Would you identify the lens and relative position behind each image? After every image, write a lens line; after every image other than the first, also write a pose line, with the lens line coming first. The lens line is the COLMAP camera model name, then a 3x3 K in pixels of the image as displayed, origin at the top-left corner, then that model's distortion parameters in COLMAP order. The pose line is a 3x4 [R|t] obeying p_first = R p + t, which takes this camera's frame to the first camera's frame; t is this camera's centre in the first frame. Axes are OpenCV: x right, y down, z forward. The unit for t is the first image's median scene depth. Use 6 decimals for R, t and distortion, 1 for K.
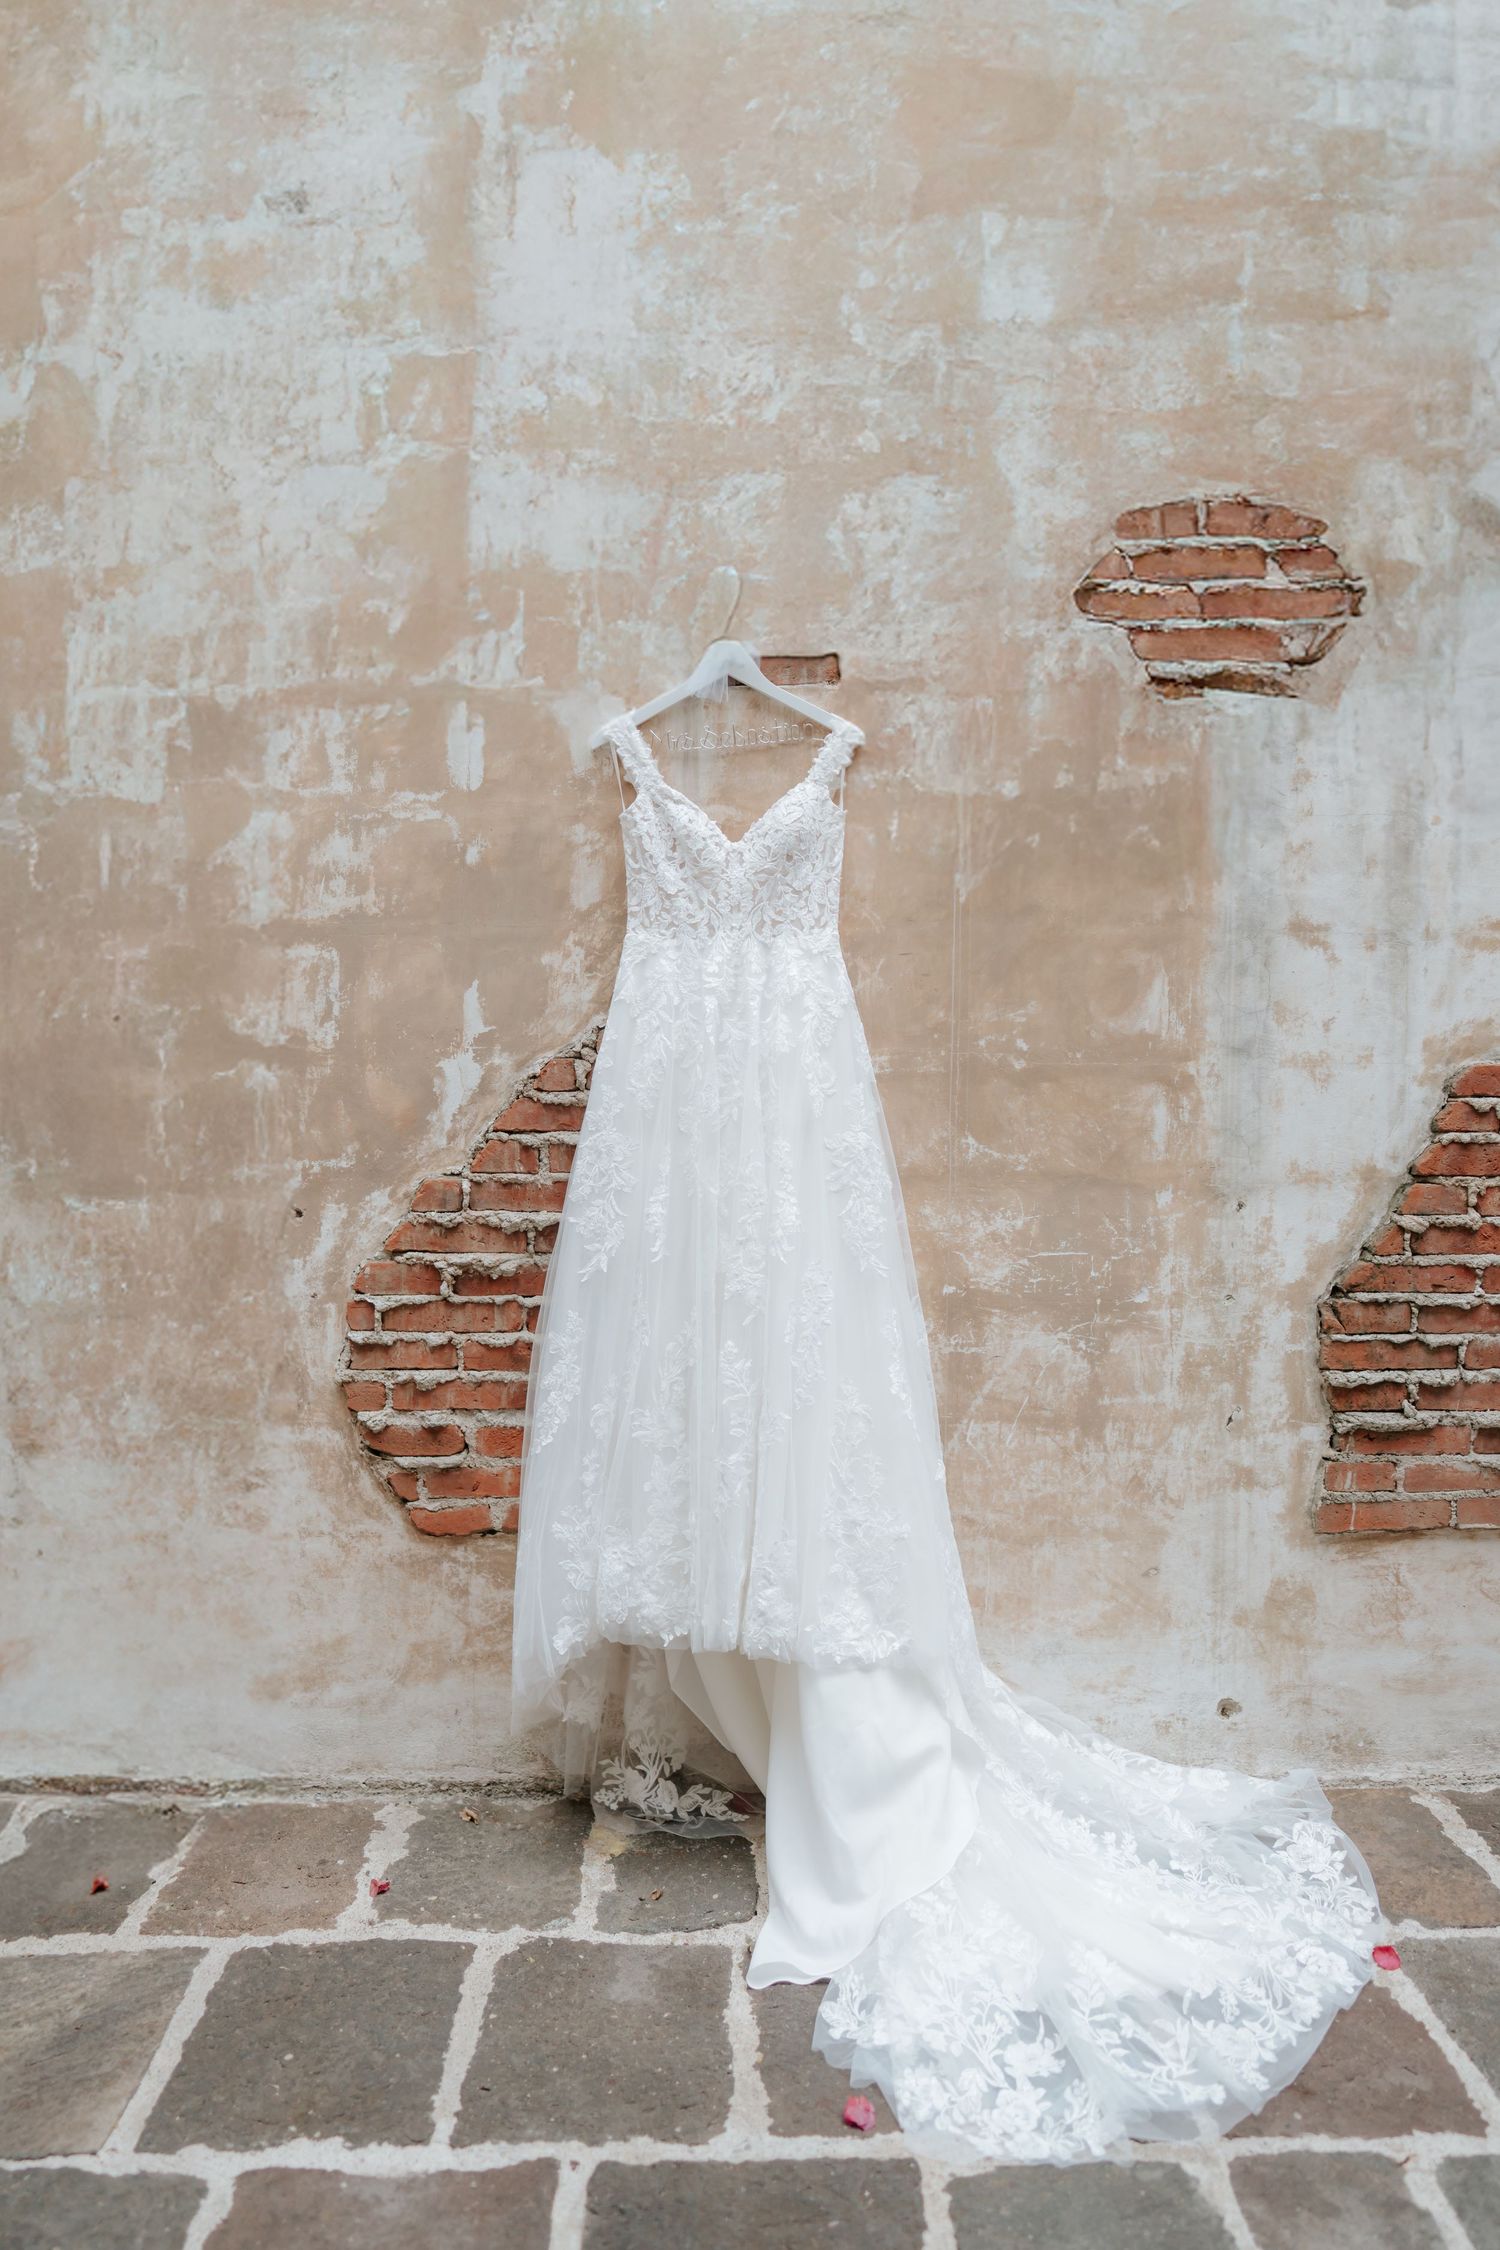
lens RADIAL K [[1468.1, 0, 760.5], [0, 1468.1, 1119.6], [0, 0, 1]] dist [-0.002883, -0.001278]
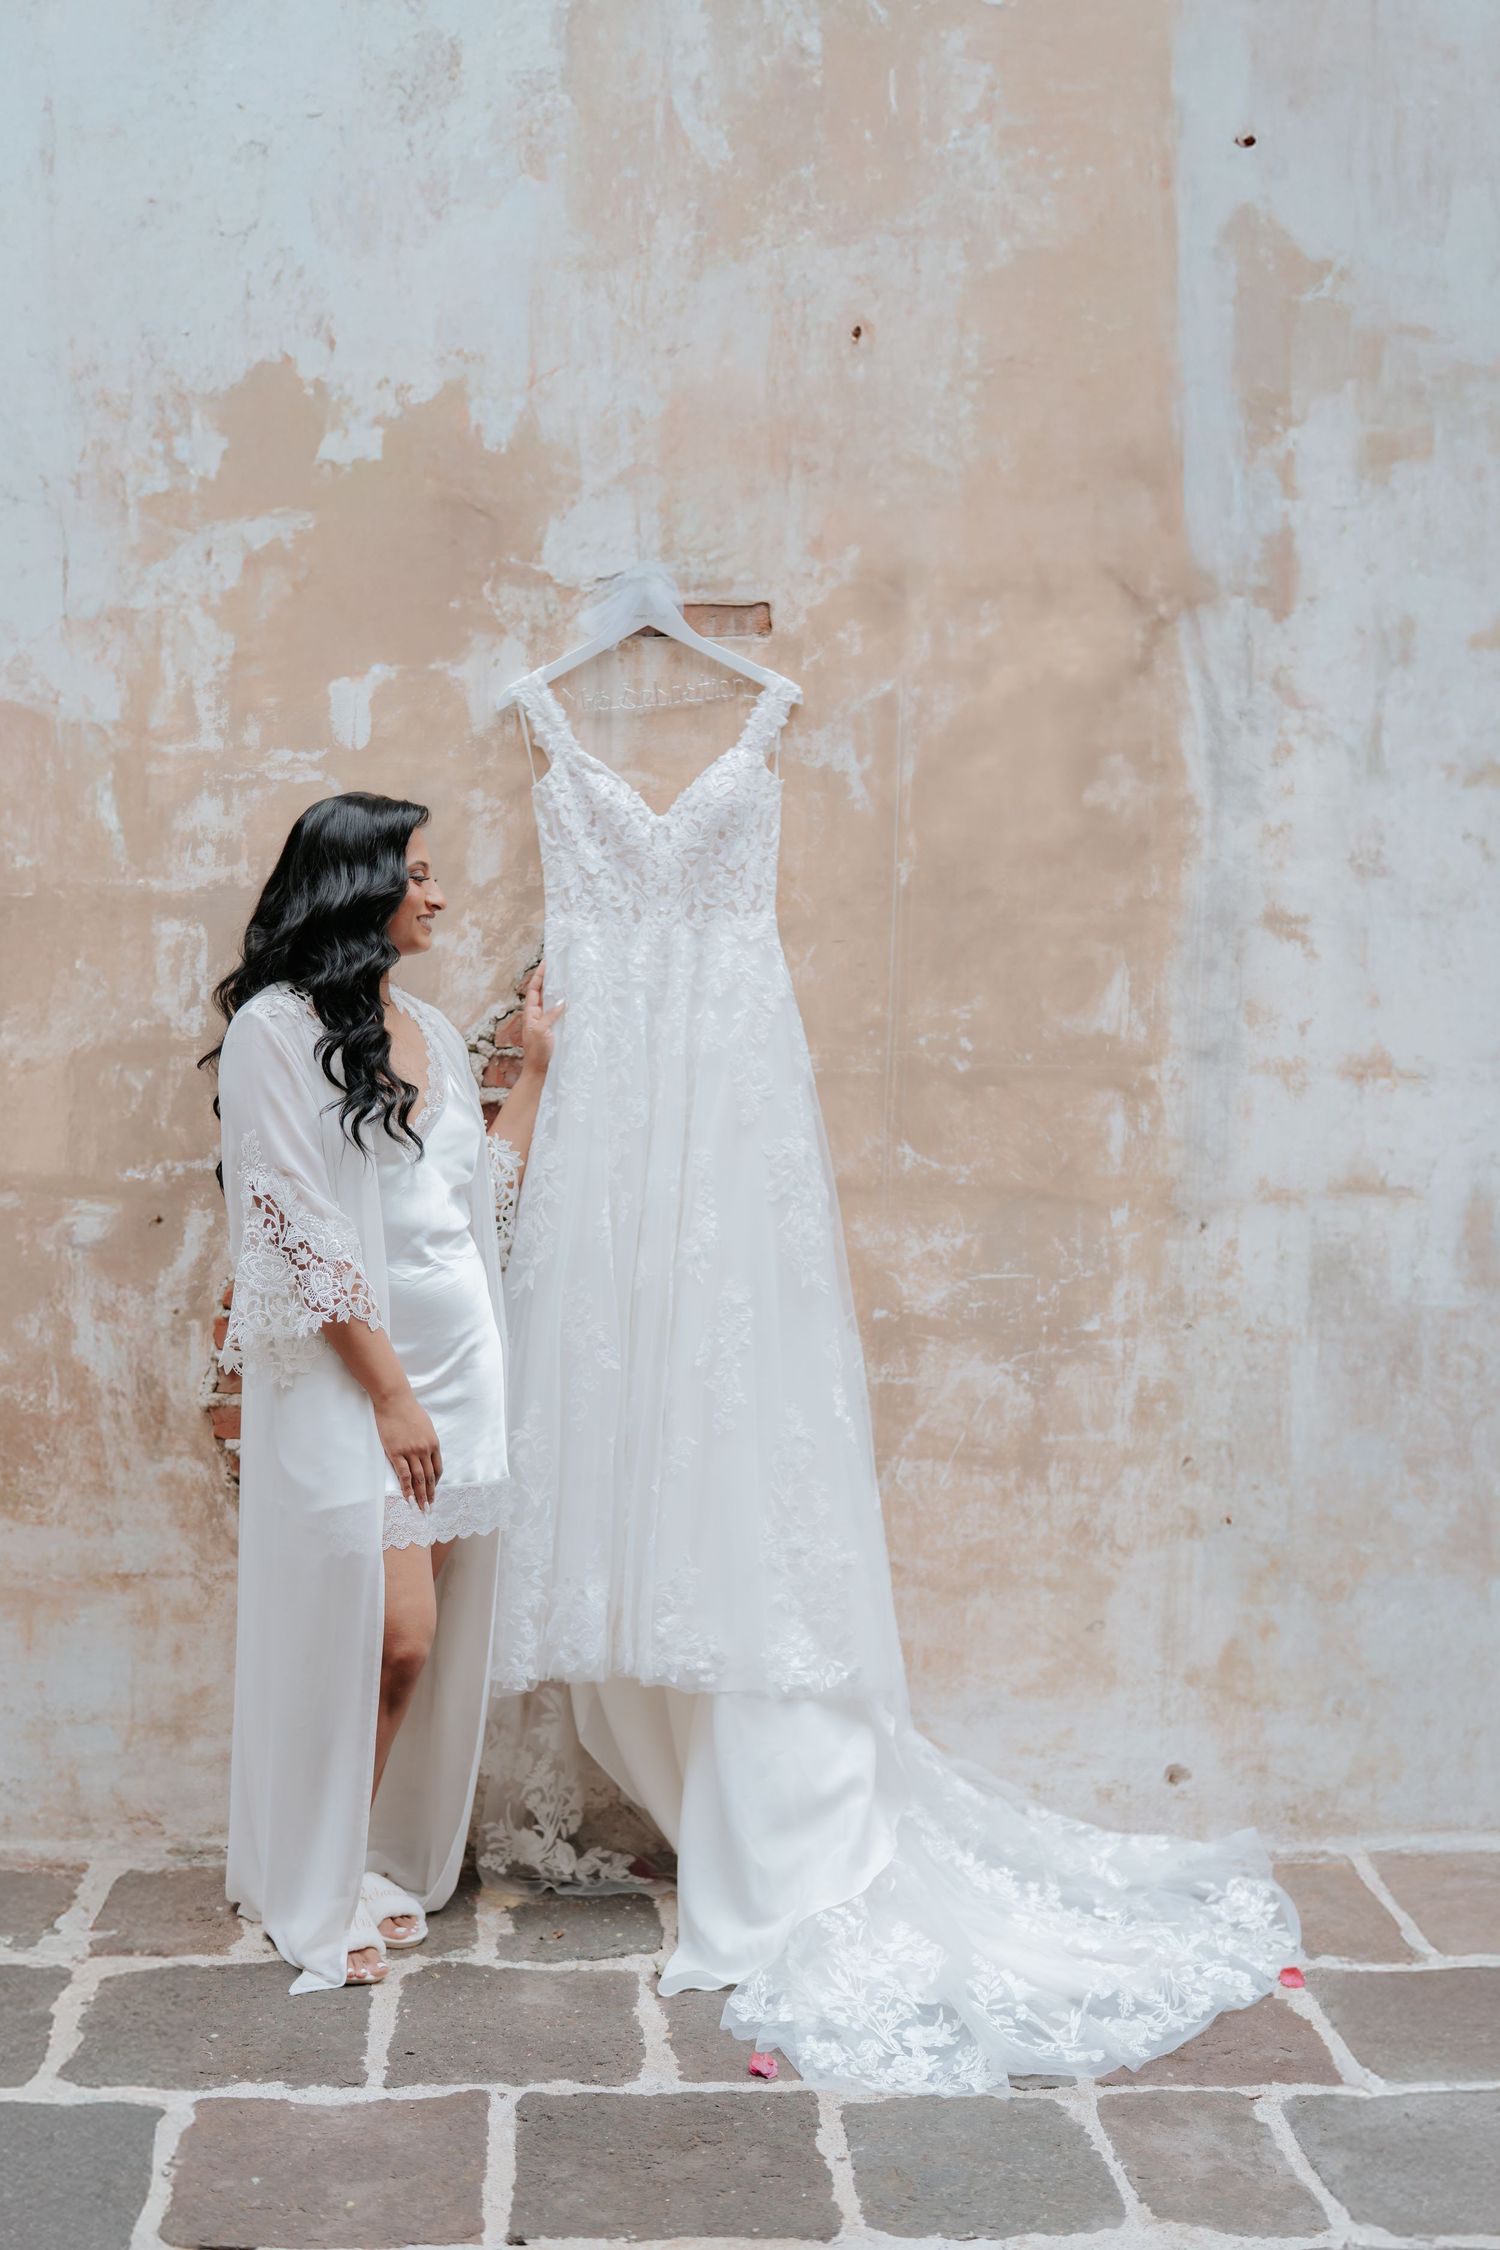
lens RADIAL K [[3021.5, 0, 750.0], [0, 3021.5, 1125.0], [0, 0, 1]] dist [0.017877, -0.053660]
pose [[0.998780, 0.015473, 0.046903, -0.041211], [-0.016931, 0.999381, 0.030835, -0.056947], [-0.046397, -0.031591, 0.998423, -0.857613]]
